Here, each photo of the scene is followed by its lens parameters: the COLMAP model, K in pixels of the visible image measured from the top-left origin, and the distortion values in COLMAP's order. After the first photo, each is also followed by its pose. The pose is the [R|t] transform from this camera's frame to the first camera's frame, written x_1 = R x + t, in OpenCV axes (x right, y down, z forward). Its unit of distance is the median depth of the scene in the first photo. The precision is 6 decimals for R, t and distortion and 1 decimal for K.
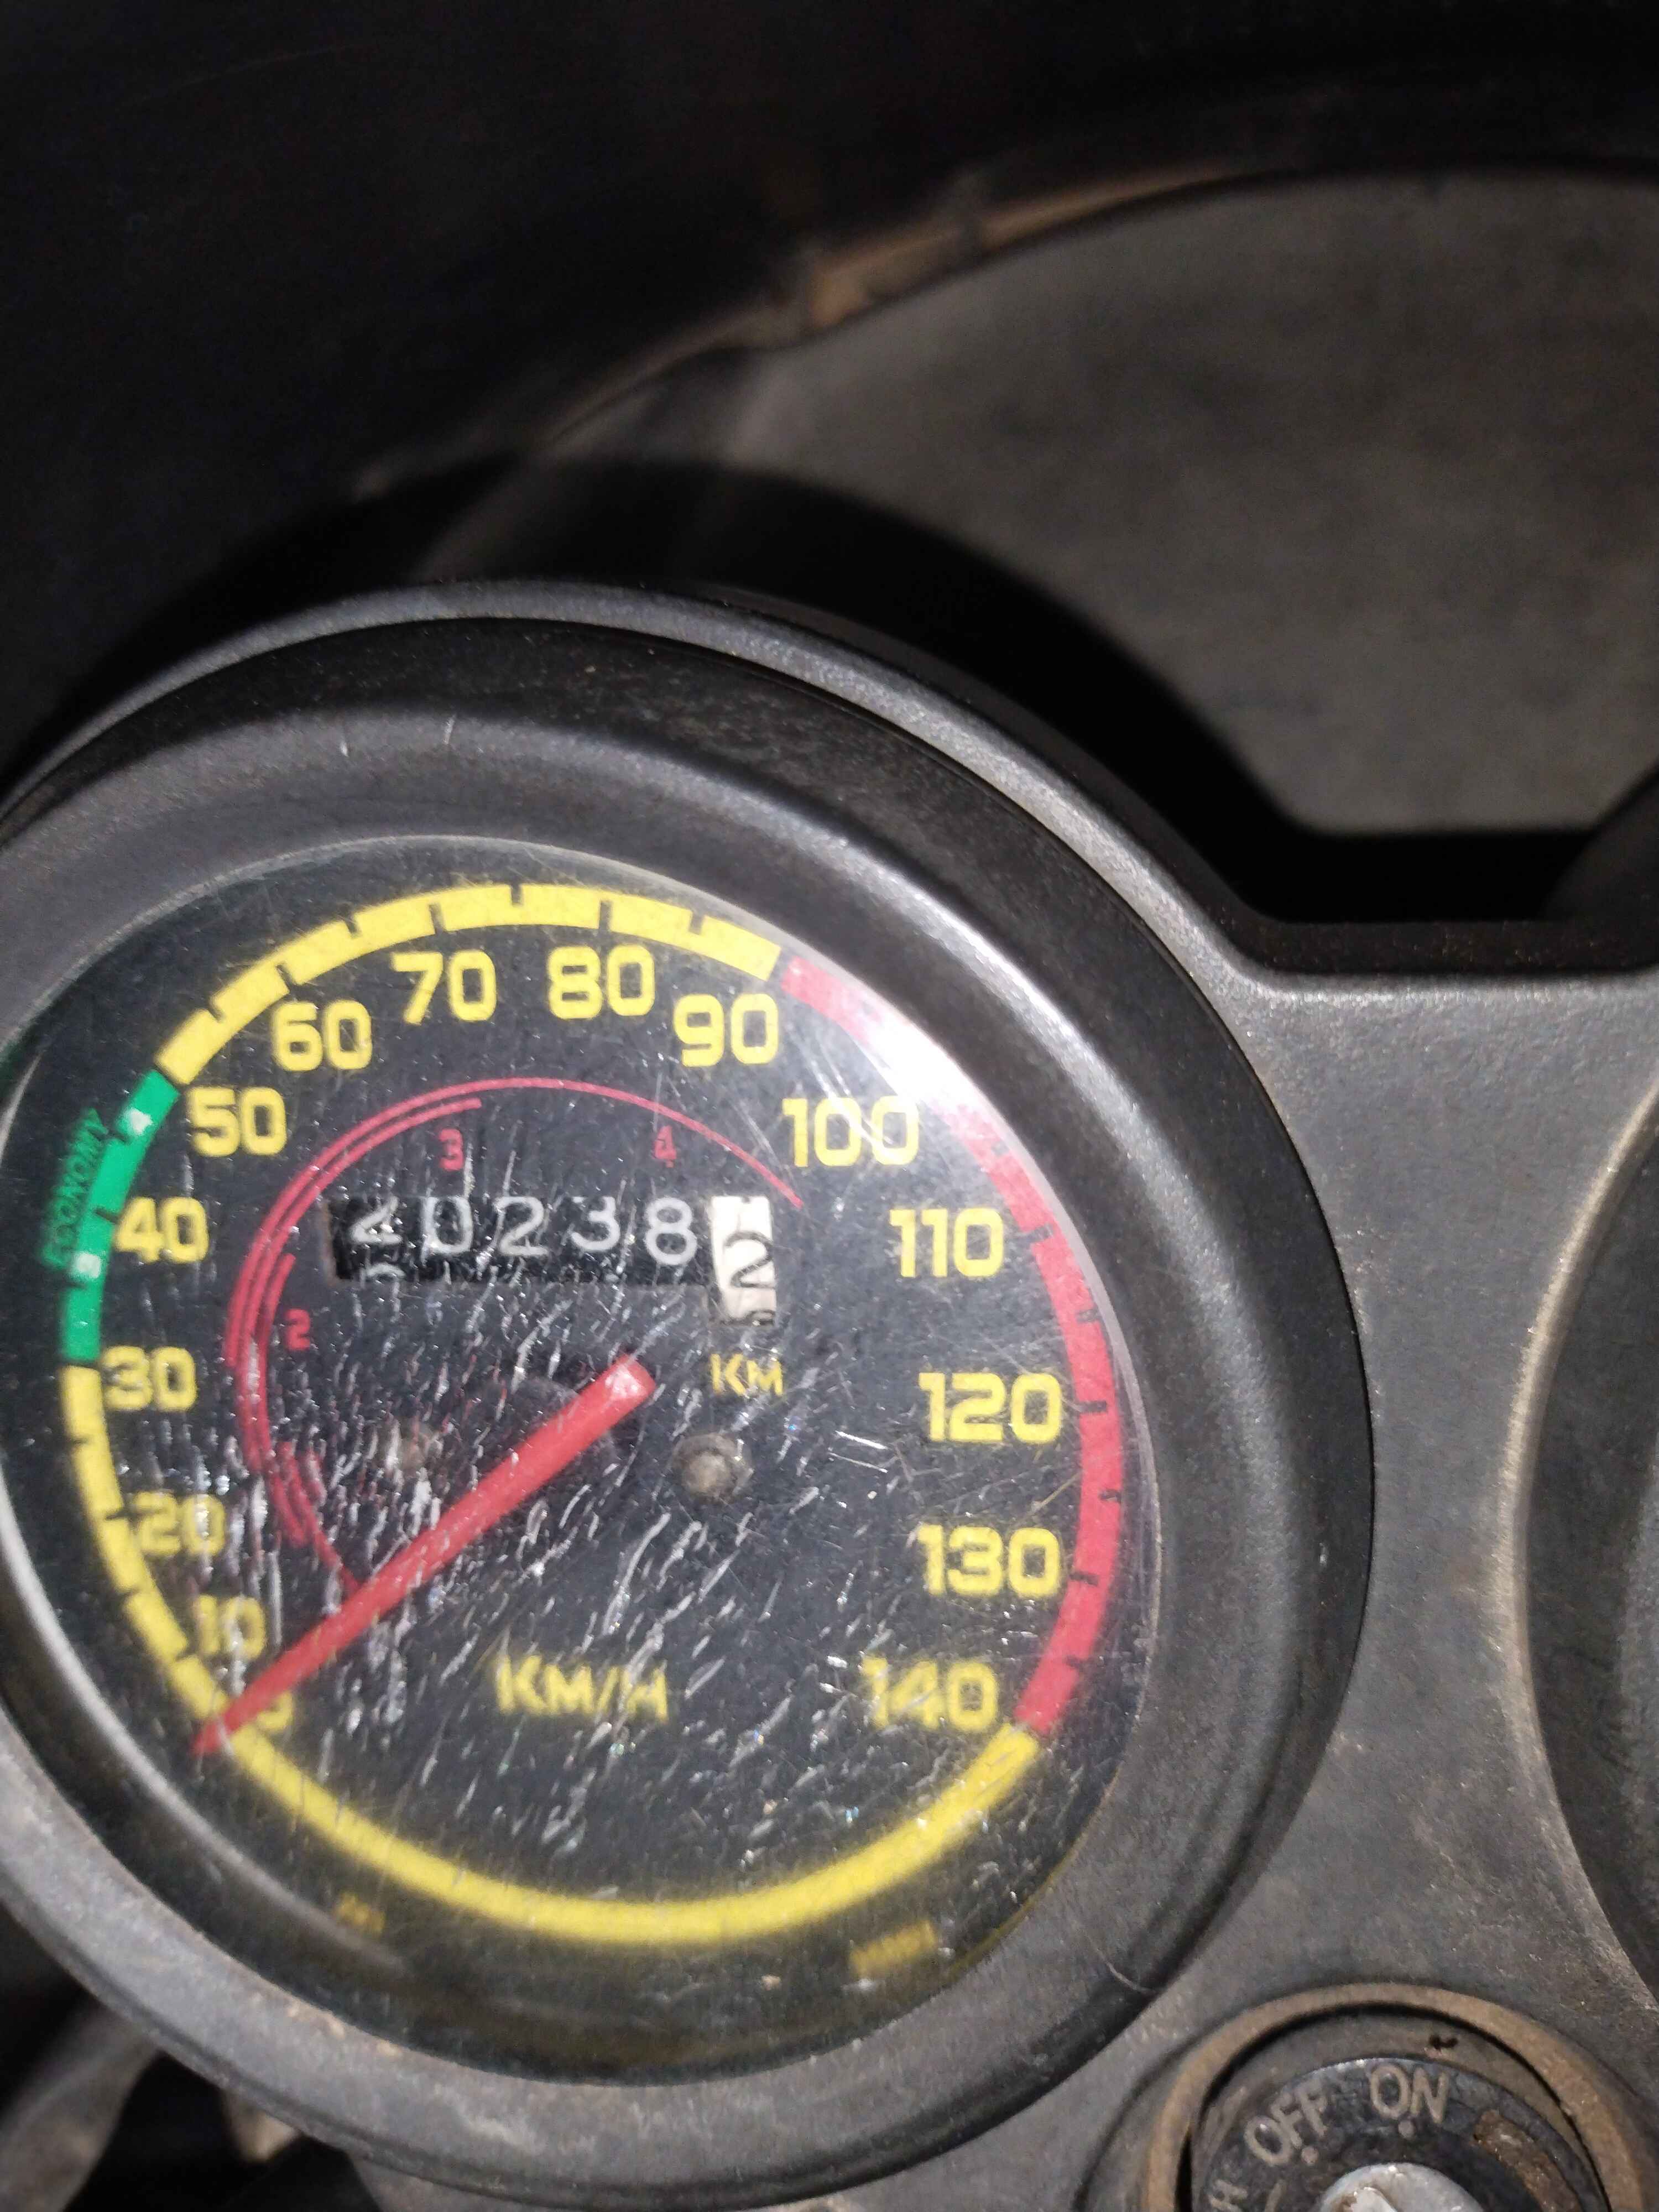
lens RADIAL K [[1780.8, 0, 886.4], [0, 1780.8, 1149.1], [0, 0, 1]] dist [0.008468, -0.122769]
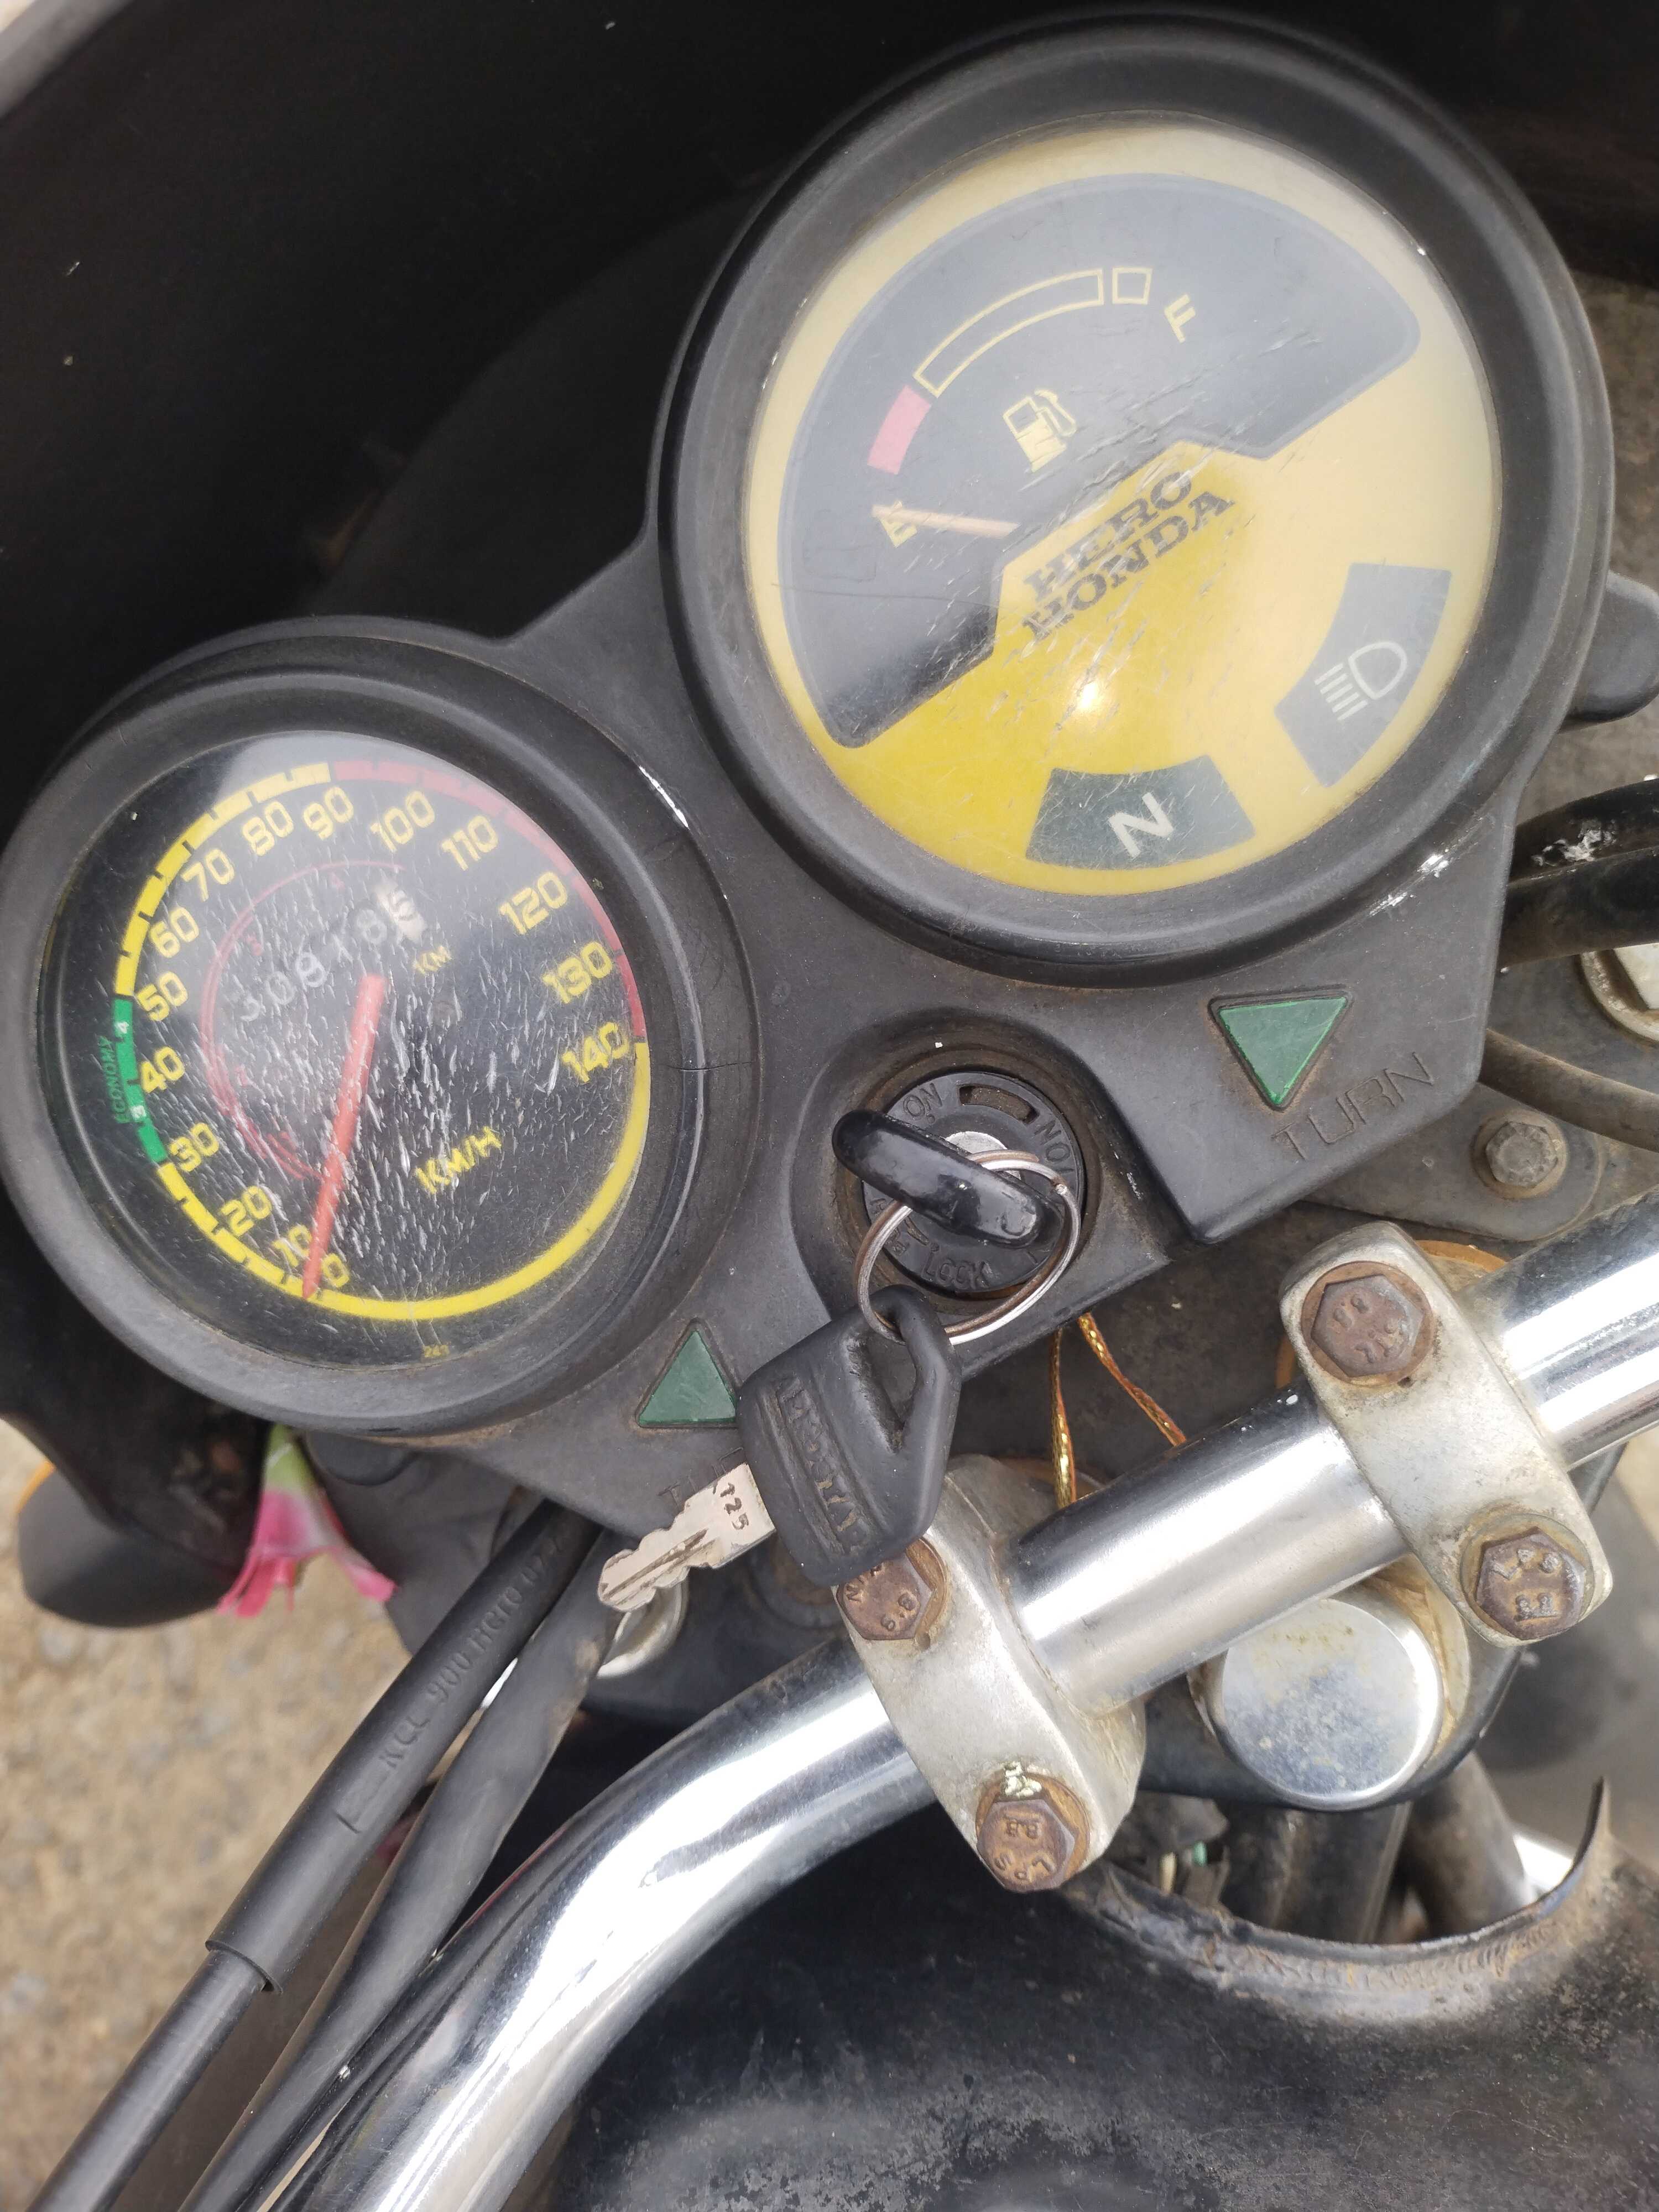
lens RADIAL K [[1696.8, 0, 858.4], [0, 1696.8, 1102.4], [0, 0, 1]] dist [0.074028, -0.228828]
pose [[0.849648, -0.526204, -0.034751, 0.318917], [0.519265, 0.846298, -0.118927, 0.758002], [0.091990, 0.083001, 0.992295, -0.861509]]
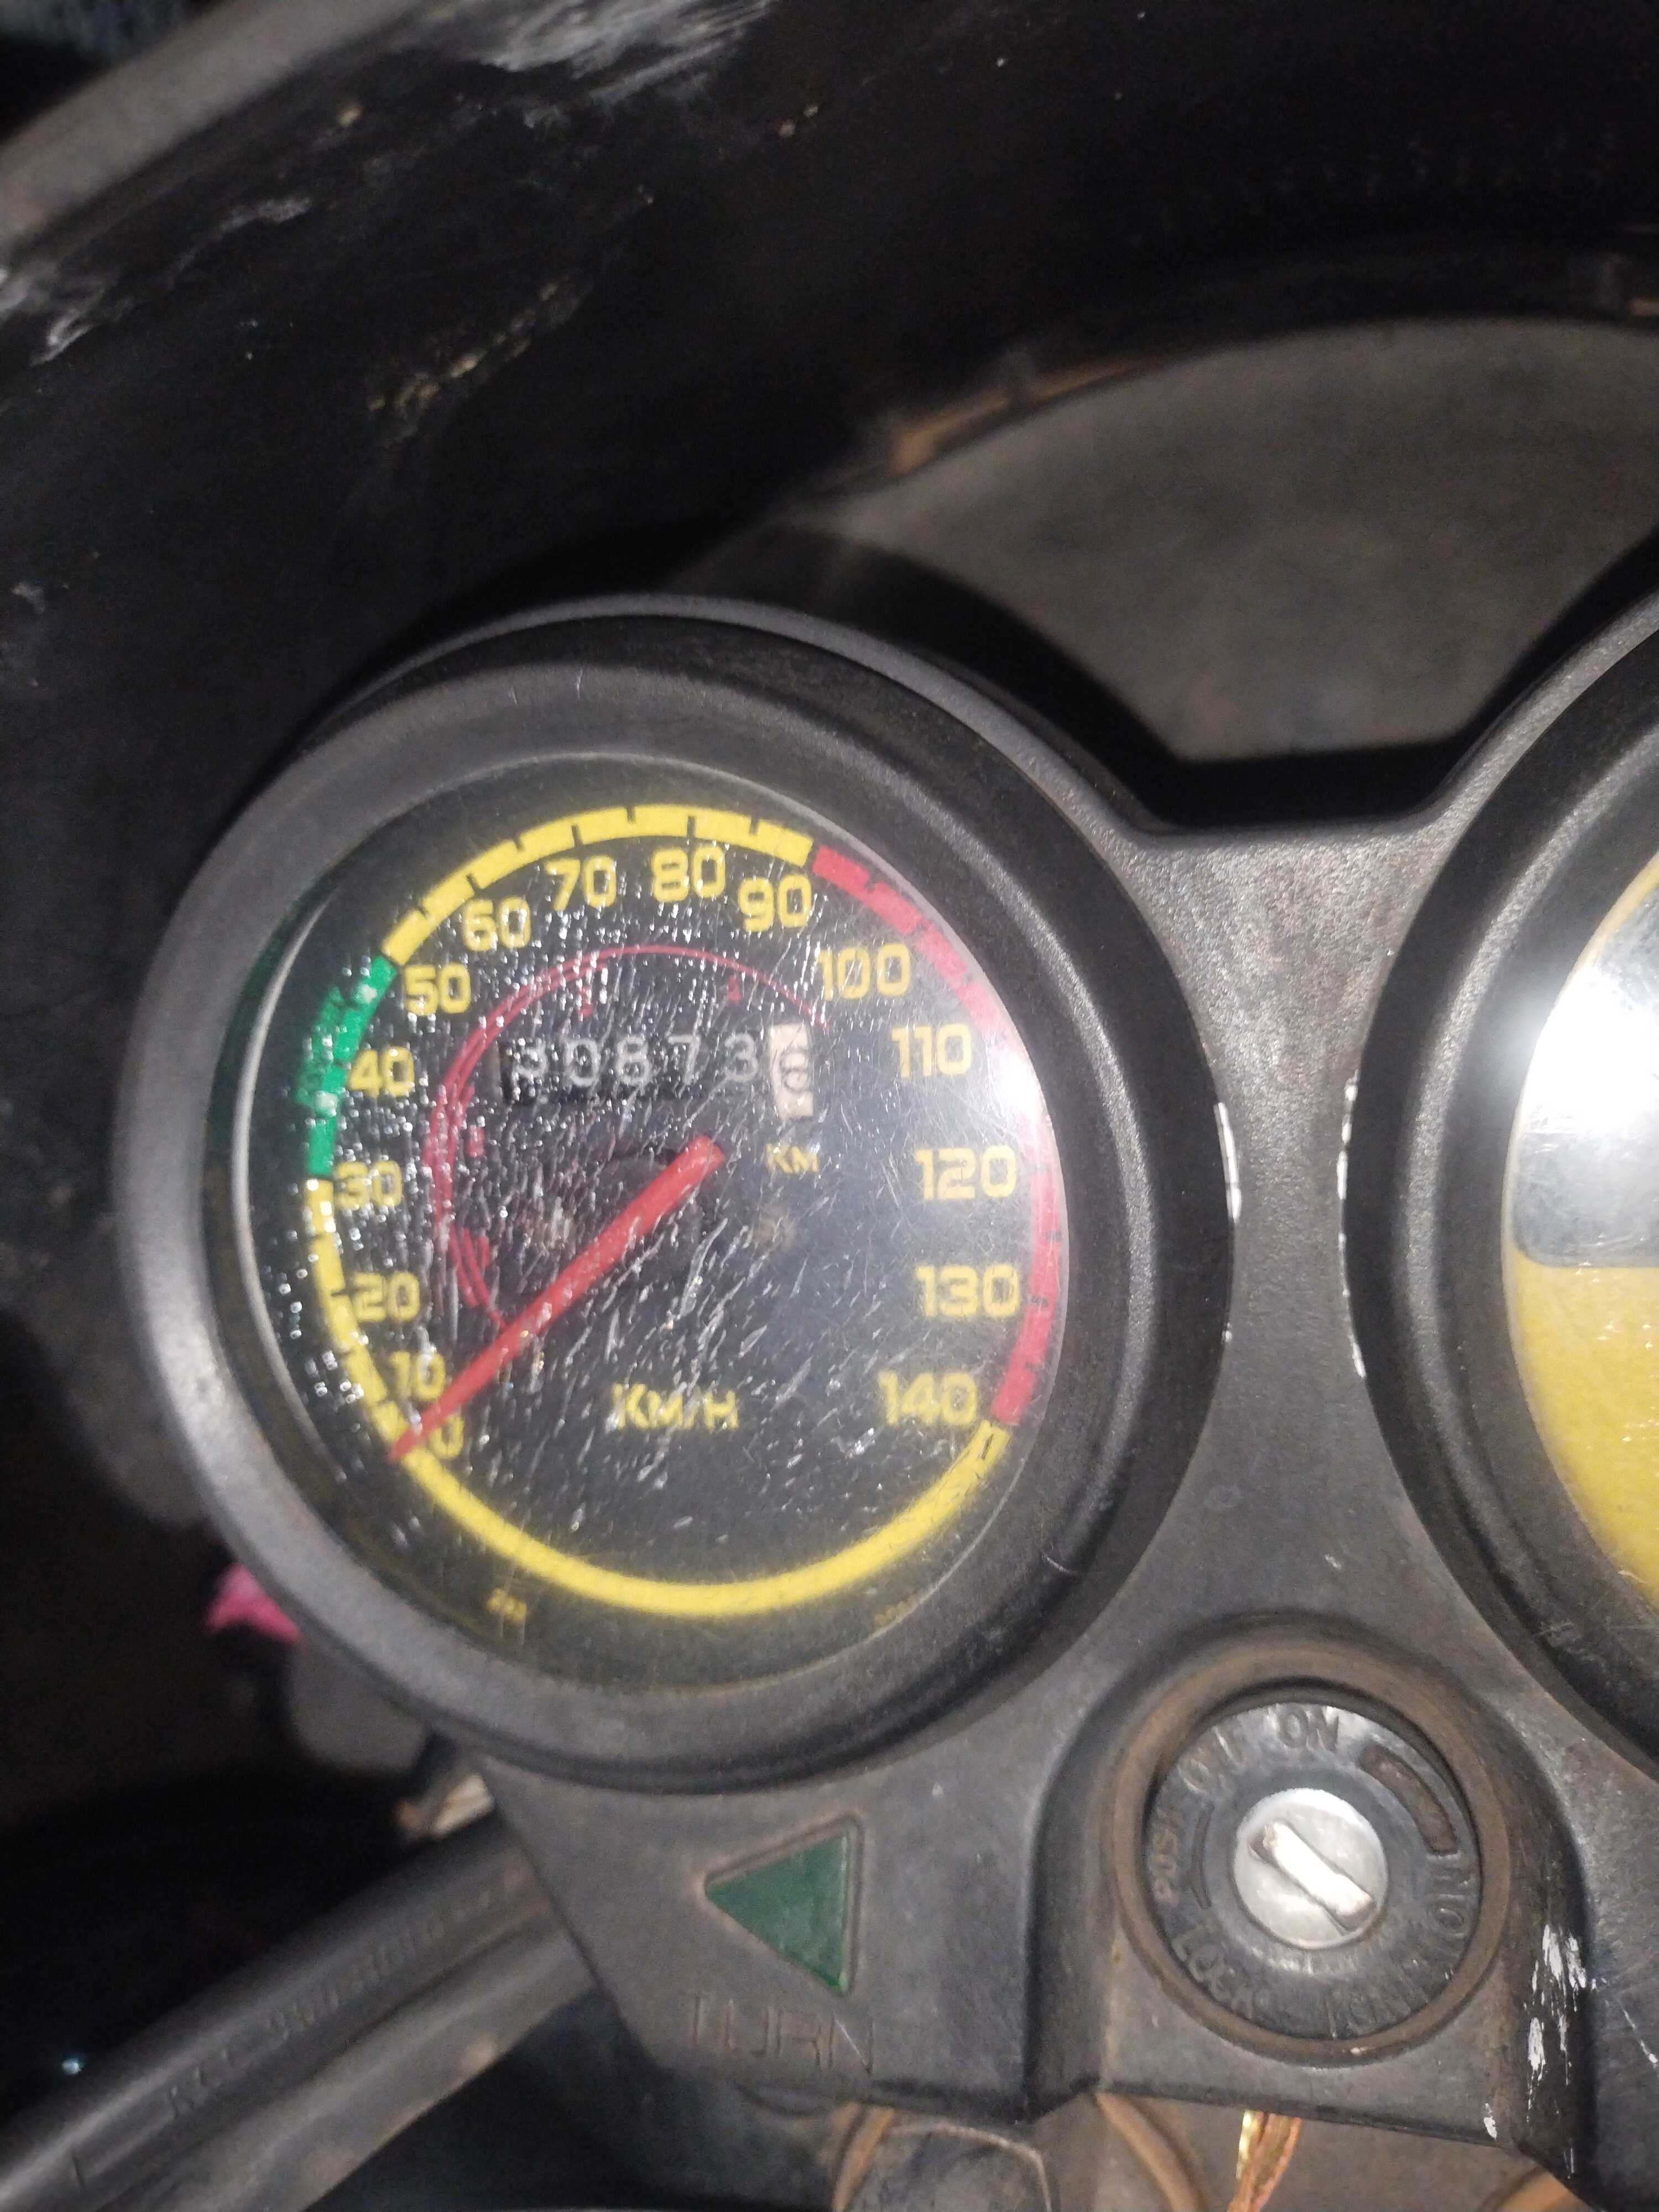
lens RADIAL K [[1716.5, 0, 872.1], [0, 1716.5, 1109.7], [0, 0, 1]] dist [0.006072, -0.043077]
pose [[0.995232, -0.012852, -0.096690, 0.114982], [0.002045, 0.993814, -0.111043, 0.244319], [0.097519, 0.110315, 0.989101, -0.318690]]
